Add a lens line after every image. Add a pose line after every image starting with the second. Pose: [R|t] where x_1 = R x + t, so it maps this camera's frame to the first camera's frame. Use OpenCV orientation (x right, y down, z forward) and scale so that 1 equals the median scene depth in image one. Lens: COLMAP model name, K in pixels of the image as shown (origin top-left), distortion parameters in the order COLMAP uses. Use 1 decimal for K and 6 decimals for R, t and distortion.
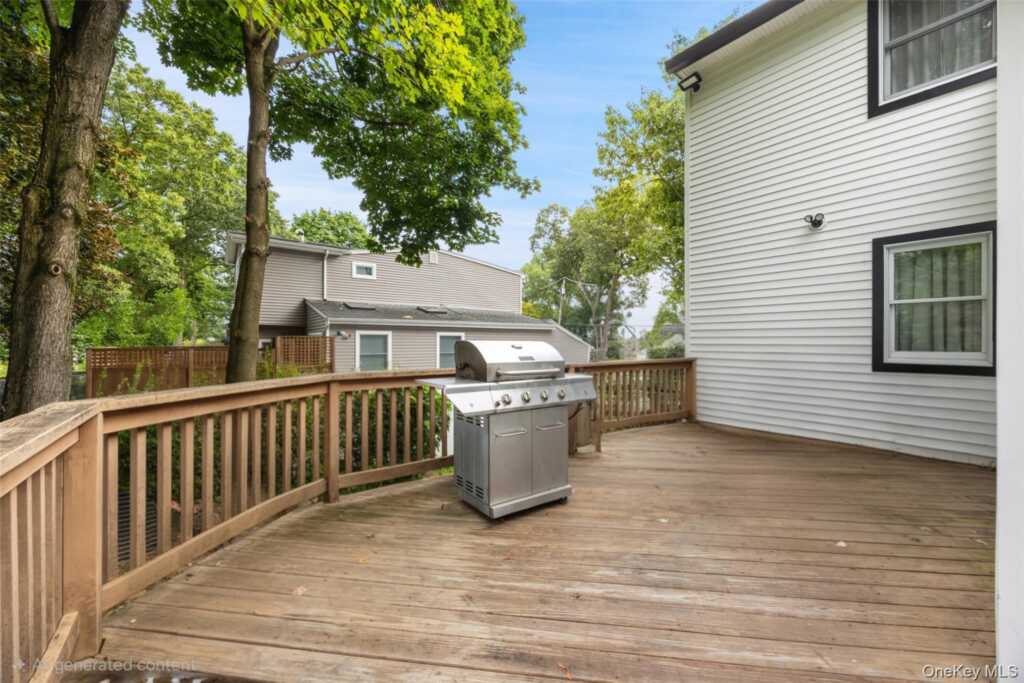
lens RADIAL K [[394.8, 0, 512.0], [0, 394.8, 341.5], [0, 0, 1]] dist [-0.000326, -0.000105]
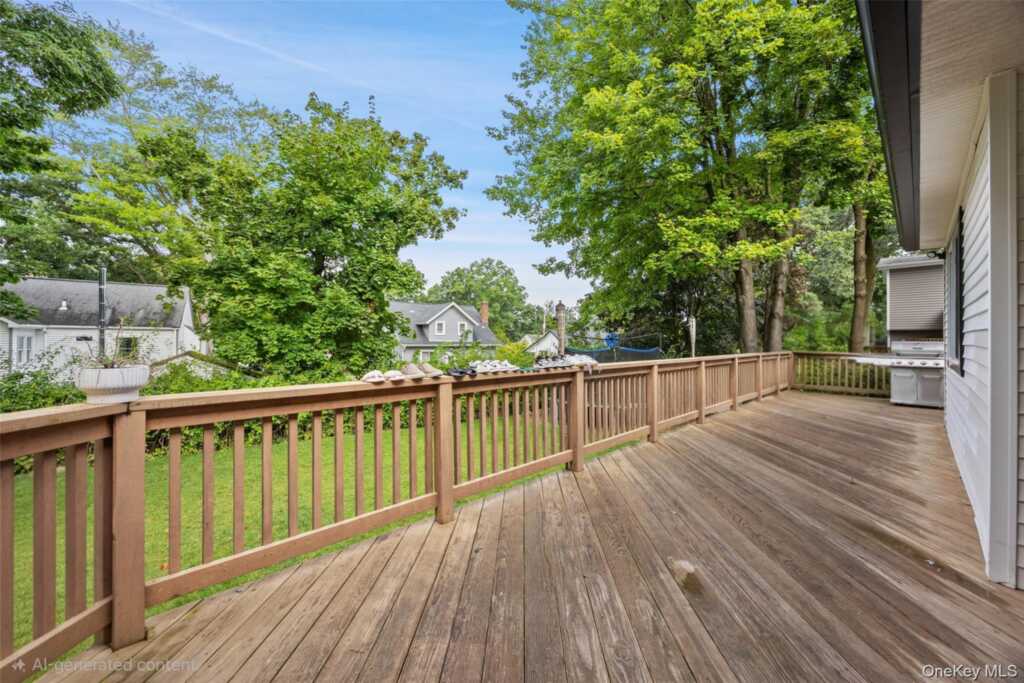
lens RADIAL K [[394.8, 0, 512.0], [0, 394.8, 341.5], [0, 0, 1]] dist [-0.000326, -0.000105]
pose [[0.112642, -0.006240, -0.993616, 1.199411], [0.001301, 0.999980, -0.006133, 0.006166], [0.993635, -0.000602, 0.112648, -0.996793]]
